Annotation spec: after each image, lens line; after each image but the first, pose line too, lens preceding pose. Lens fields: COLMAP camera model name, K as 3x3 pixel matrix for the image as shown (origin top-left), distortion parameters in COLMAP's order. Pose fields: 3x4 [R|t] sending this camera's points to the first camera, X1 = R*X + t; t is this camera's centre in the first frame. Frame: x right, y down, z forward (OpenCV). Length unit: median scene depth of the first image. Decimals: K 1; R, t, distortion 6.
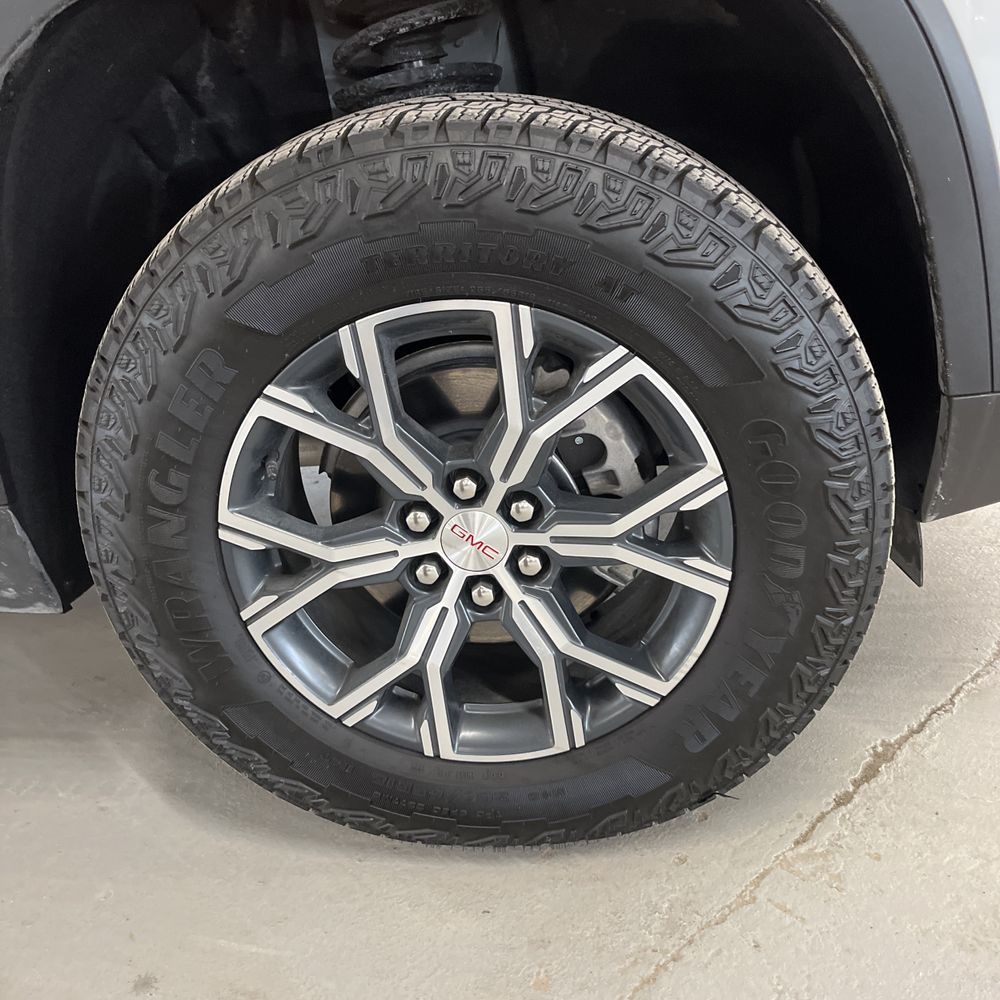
lens RADIAL K [[1015.1, 0, 491.6], [0, 1015.1, 499.5], [0, 0, 1]] dist [0.014324, 0.000000]
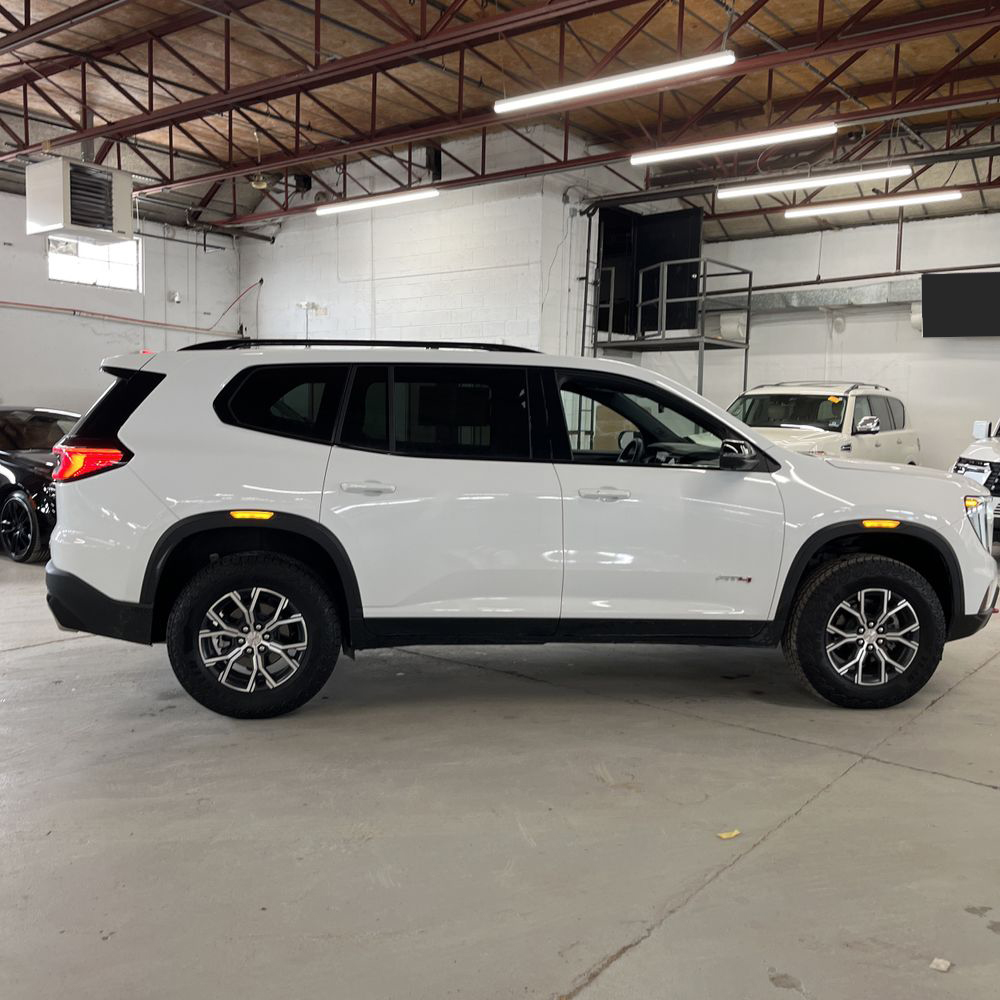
lens RADIAL K [[1015.1, 0, 495.0], [0, 1015.1, 506.2], [0, 0, 1]] dist [0.014324, 0.000000]
pose [[0.971379, 0.120343, 0.204795, -3.009890], [-0.047721, 0.943454, -0.328051, 1.206607], [-0.232693, 0.308889, 0.922194, -3.522989]]
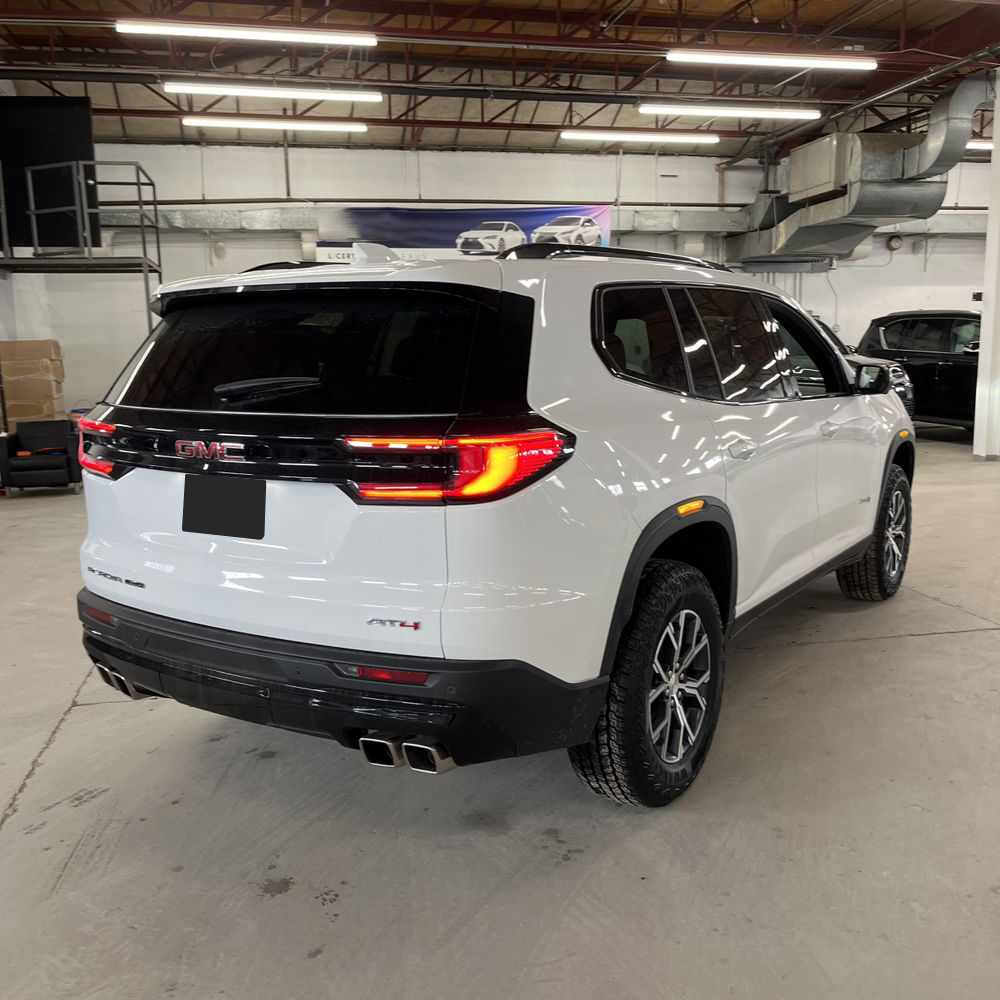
lens RADIAL K [[1015.1, 0, 510.7], [0, 1015.1, 507.4], [0, 0, 1]] dist [0.014324, 0.000000]
pose [[0.459327, -0.025784, 0.887893, -6.236737], [0.316533, 0.938711, -0.136490, 0.014563], [-0.829955, 0.343741, 0.439337, 0.159583]]
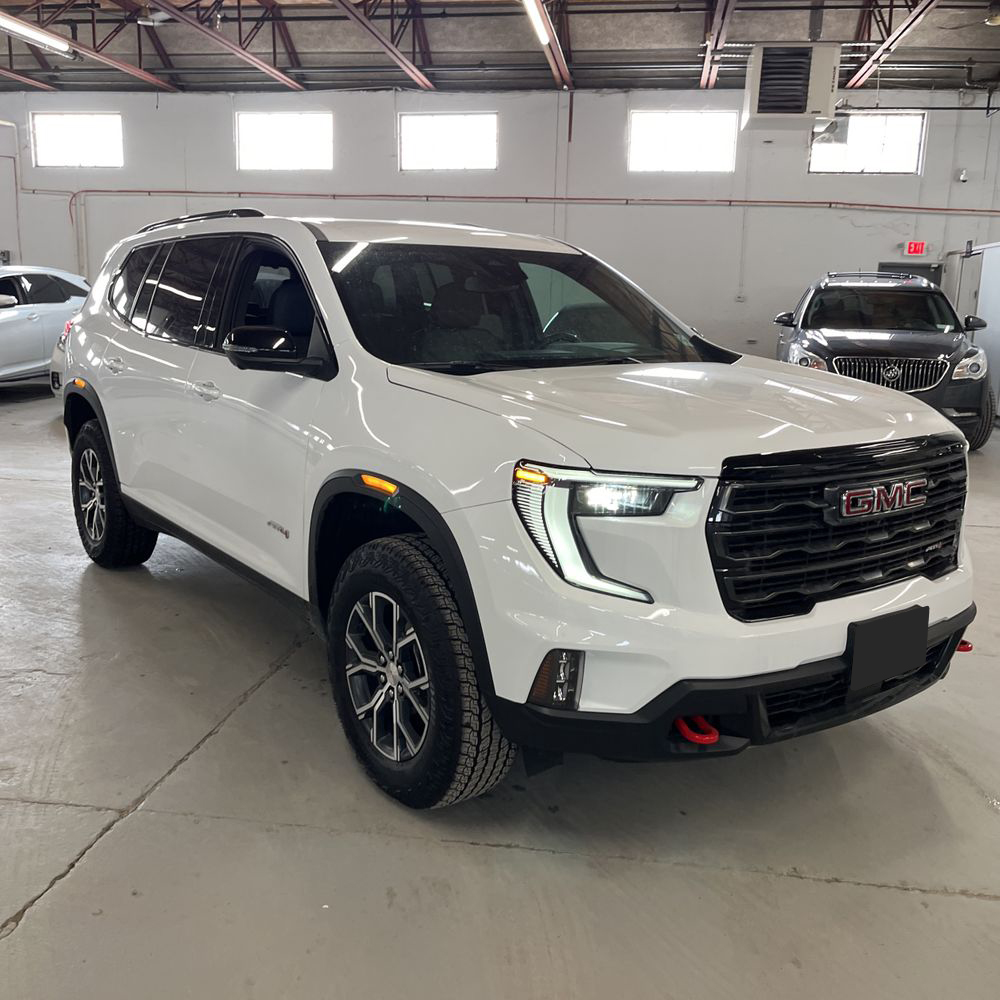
lens RADIAL K [[1015.1, 0, 498.3], [0, 1015.1, 494.5], [0, 0, 1]] dist [0.014324, 0.000000]
pose [[0.644069, 0.275618, -0.713590, 2.186245], [-0.393006, 0.919536, 0.000445, -0.572068], [0.656294, 0.280159, 0.700564, -1.042685]]
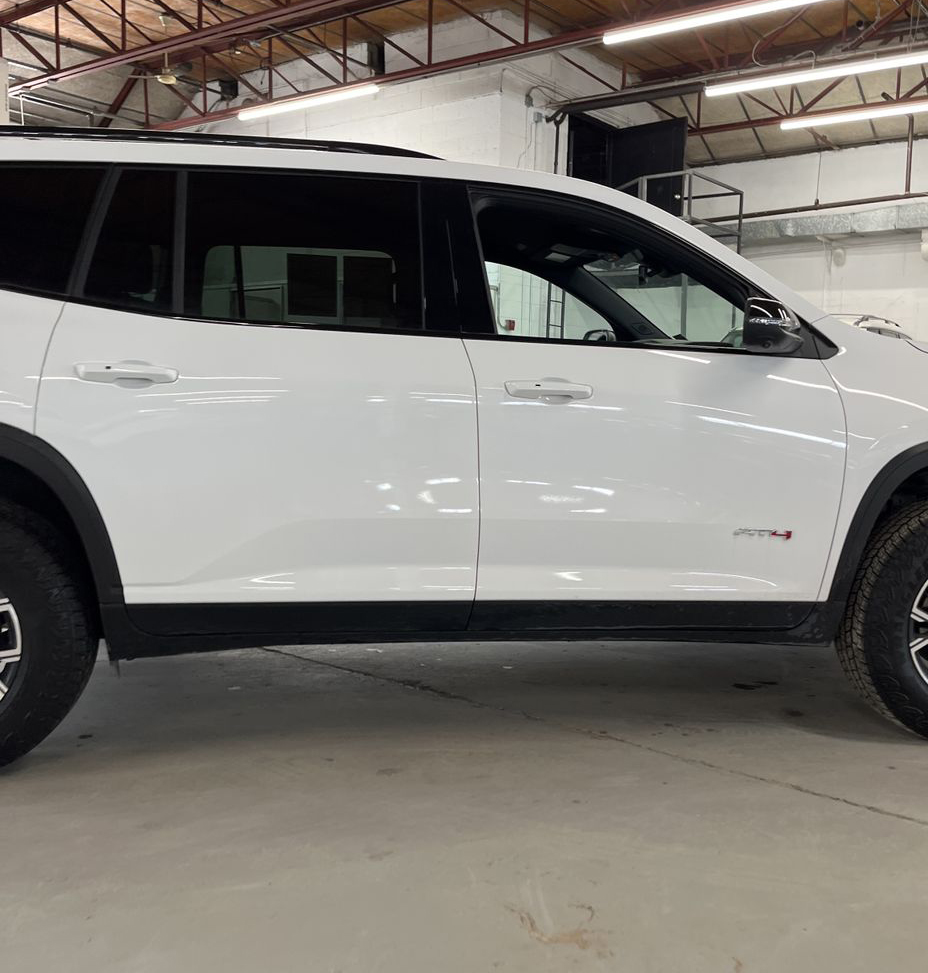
lens RADIAL K [[1011.0, 0, 525.4], [0, 1011.0, 484.9], [0, 0, 1]] dist [0.018167, 0.000000]
pose [[0.959947, 0.116791, 0.254681, -2.260210], [-0.029793, 0.946377, -0.321688, 0.697582], [-0.278595, 0.301215, 0.911951, -1.658770]]
